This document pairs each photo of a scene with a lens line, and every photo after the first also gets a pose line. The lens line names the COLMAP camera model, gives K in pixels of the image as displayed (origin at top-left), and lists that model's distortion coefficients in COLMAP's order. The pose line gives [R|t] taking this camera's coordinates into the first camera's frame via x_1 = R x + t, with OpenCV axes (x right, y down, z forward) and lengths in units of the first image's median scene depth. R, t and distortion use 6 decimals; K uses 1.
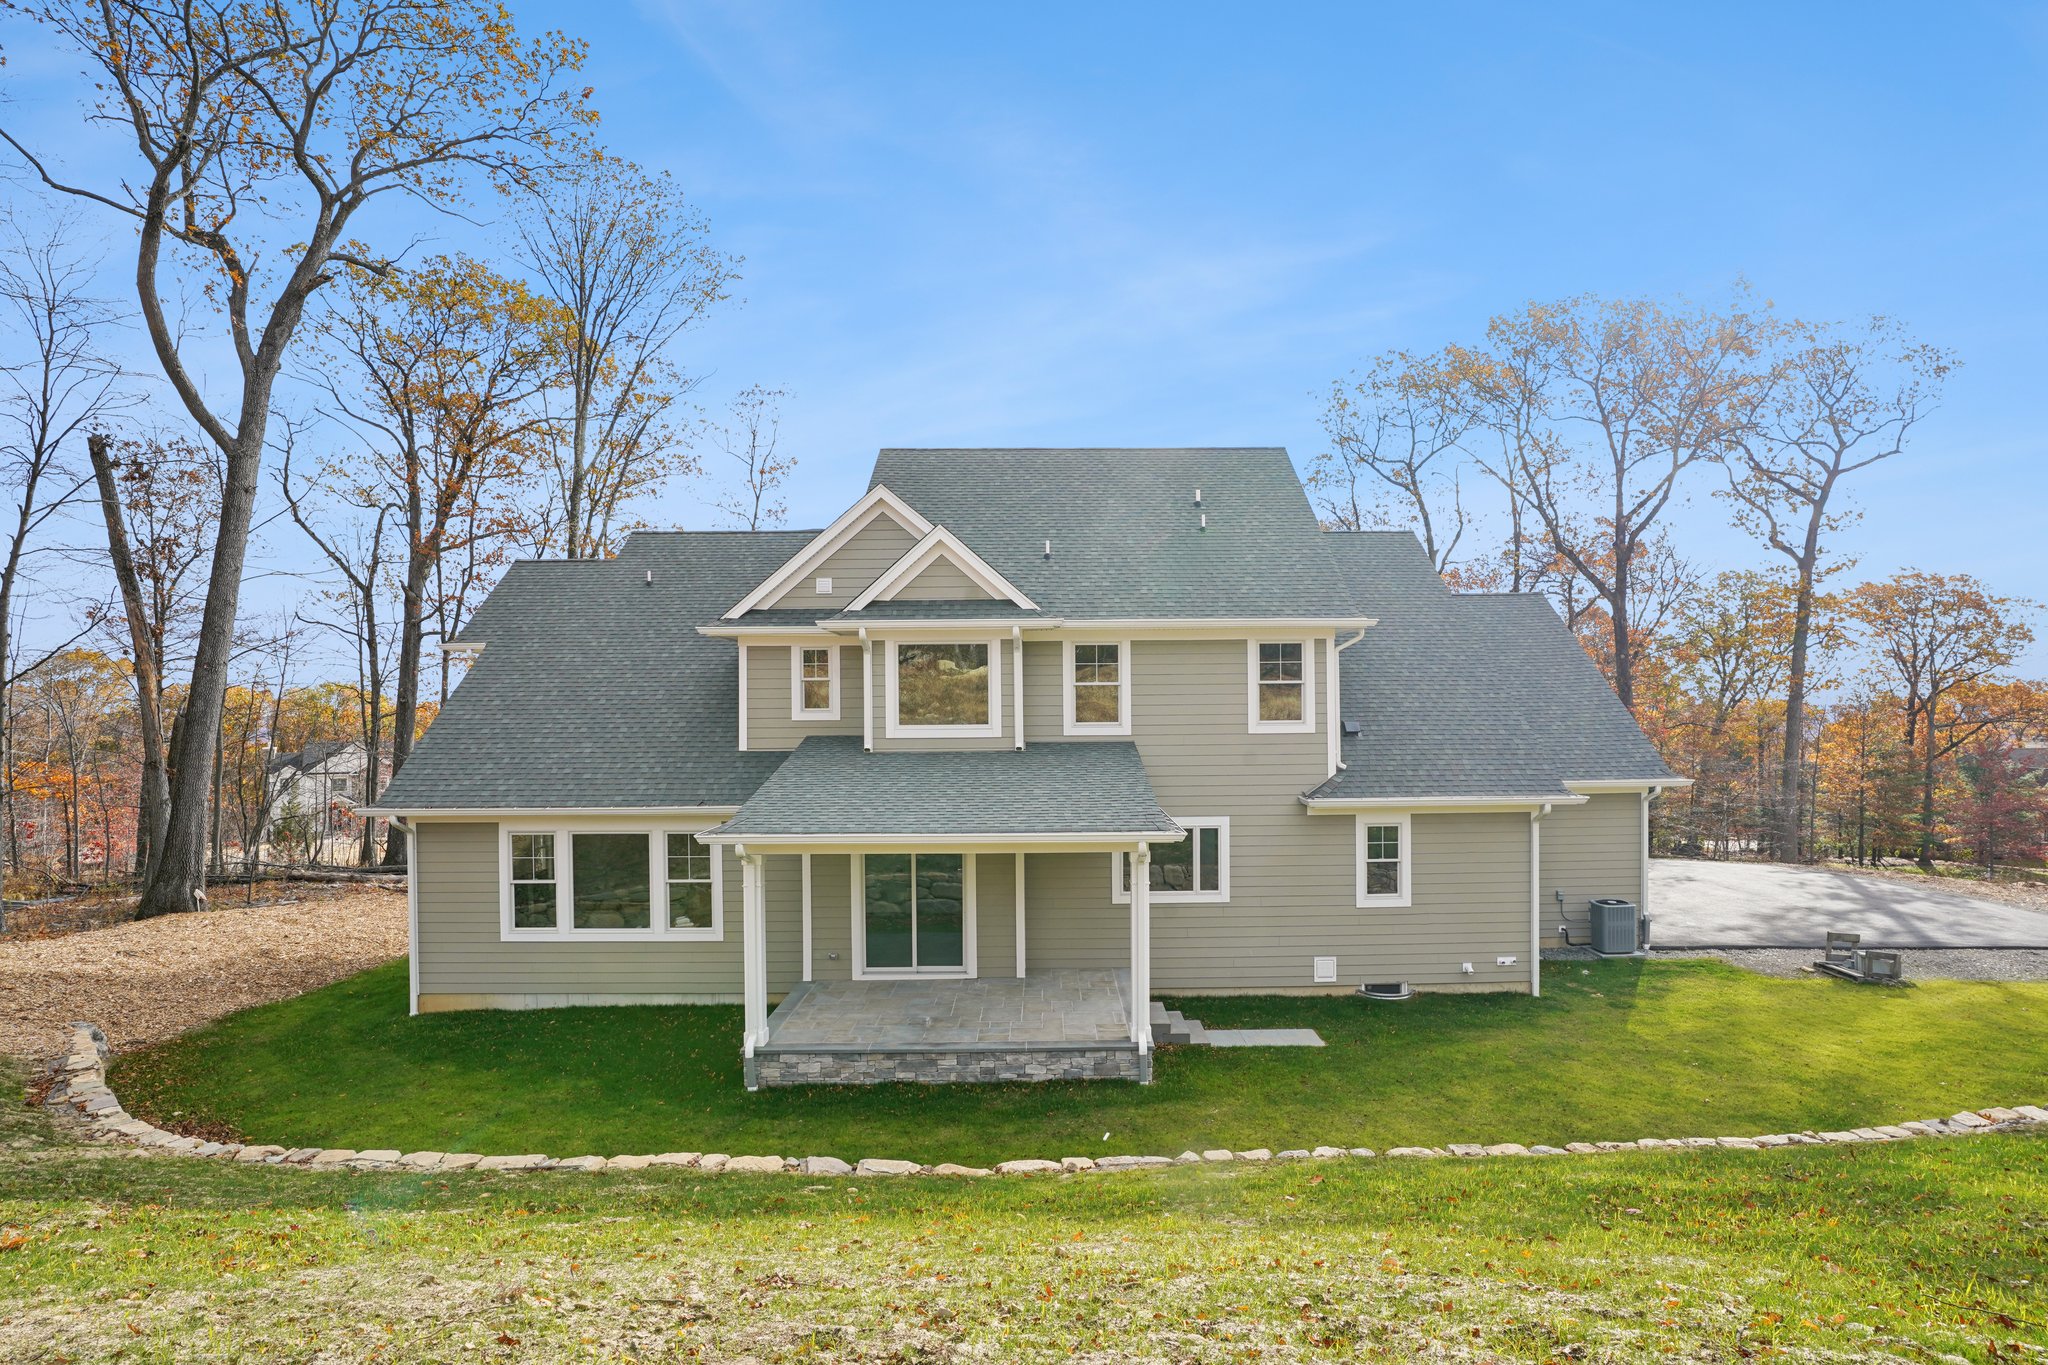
lens RADIAL K [[1079.9, 0, 1023.5], [0, 1079.9, 703.0], [0, 0, 1]] dist [-0.020297, -0.000347]
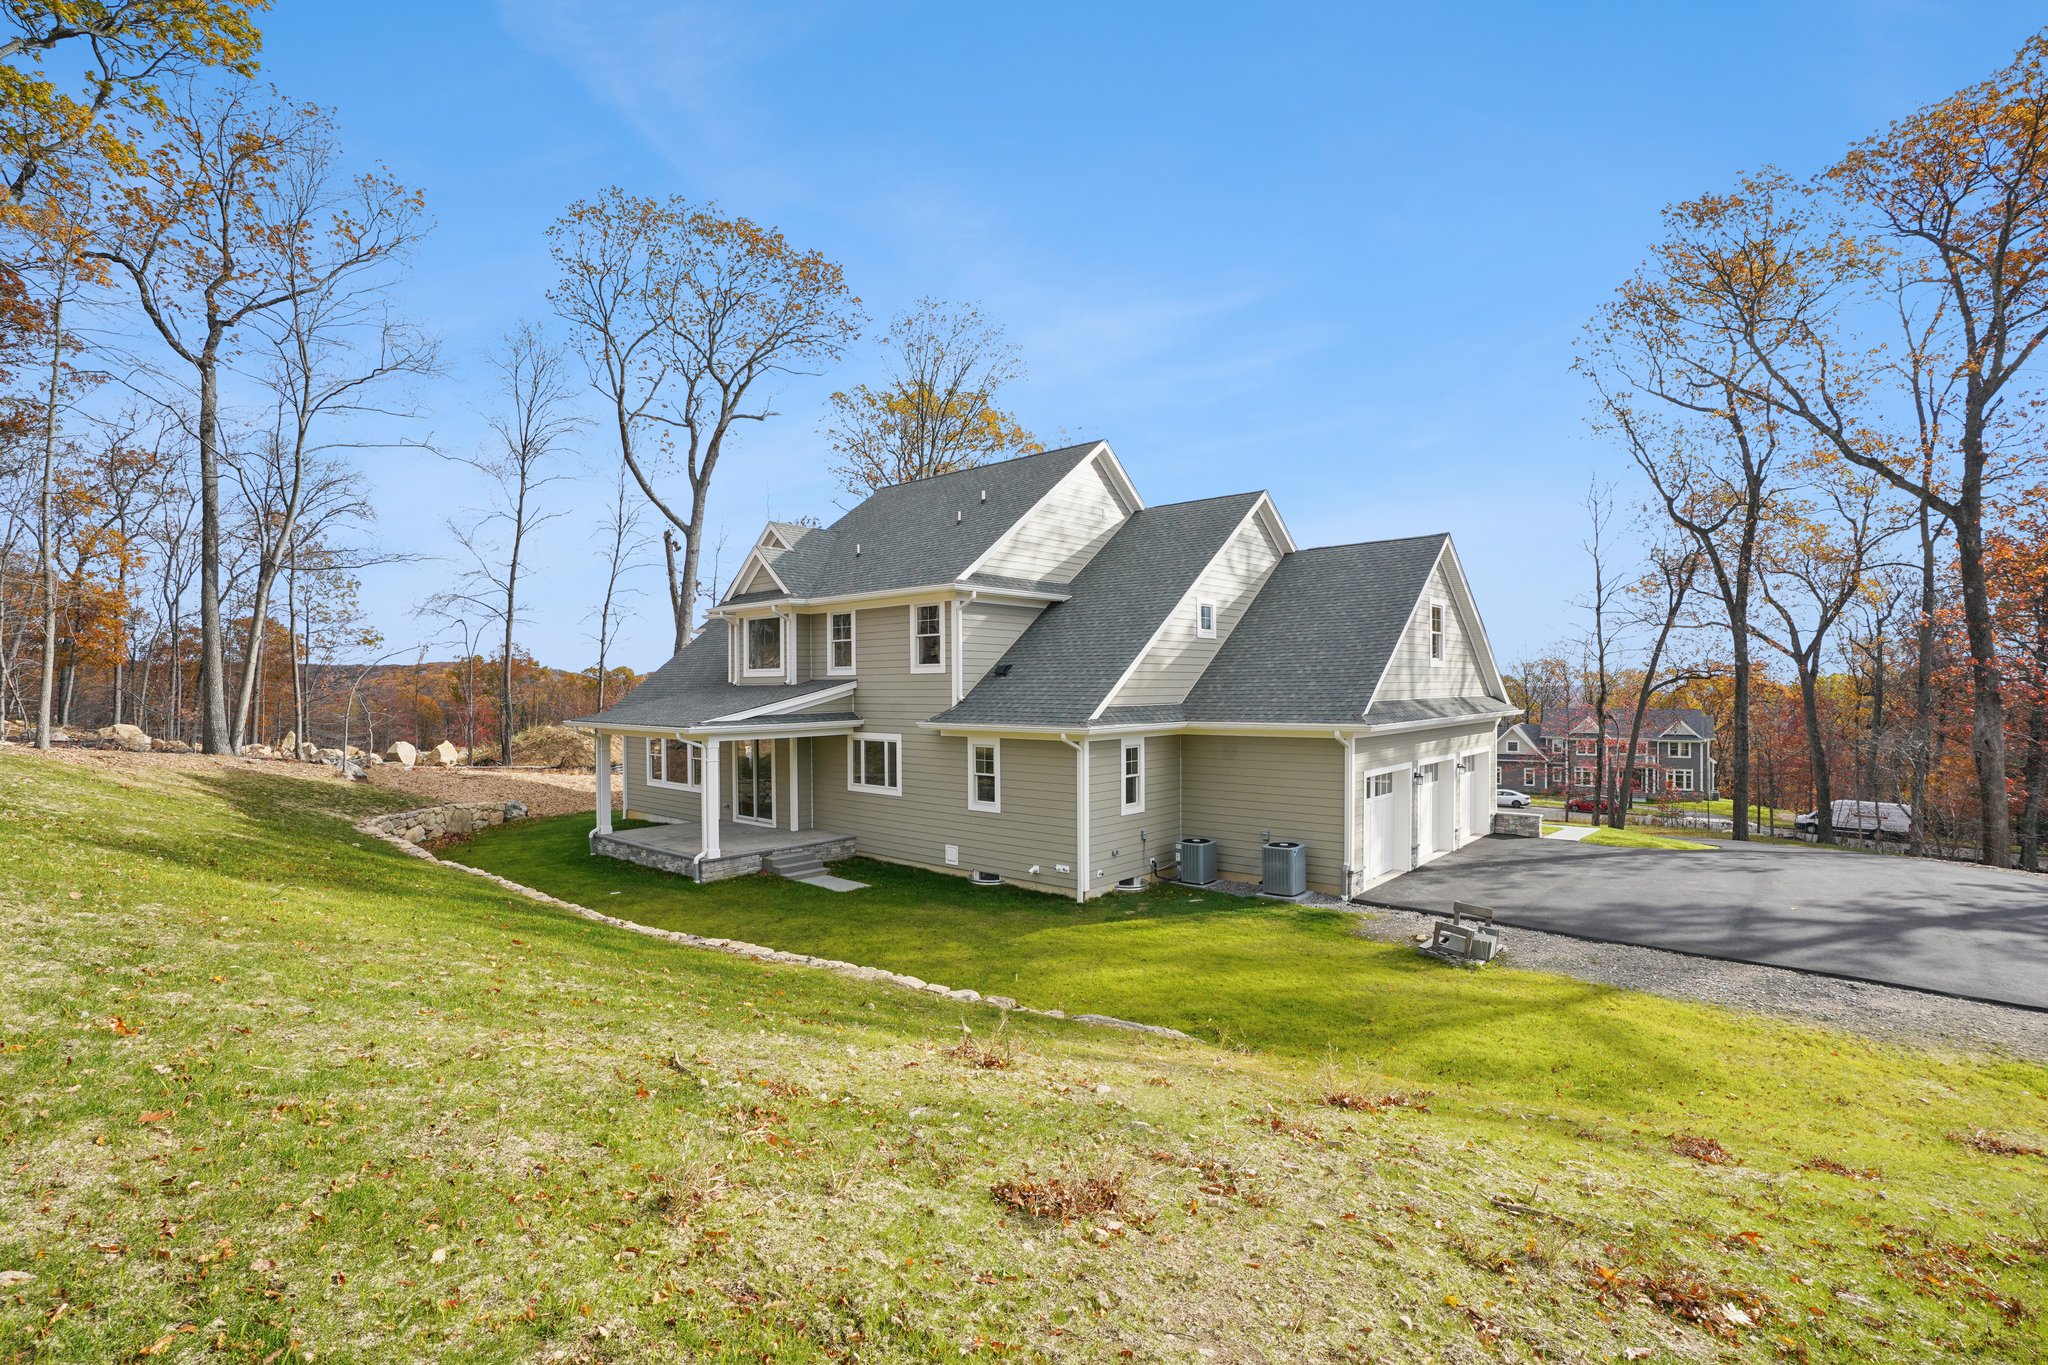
lens RADIAL K [[943.6, 0, 1023.9], [0, 943.6, 674.5], [0, 0, 1]] dist [-0.000231, -0.000027]
pose [[0.737240, -0.004913, -0.675613, 1.117918], [0.004531, 0.999987, -0.002327, 0.032308], [0.675616, -0.001345, 0.737253, 0.219554]]
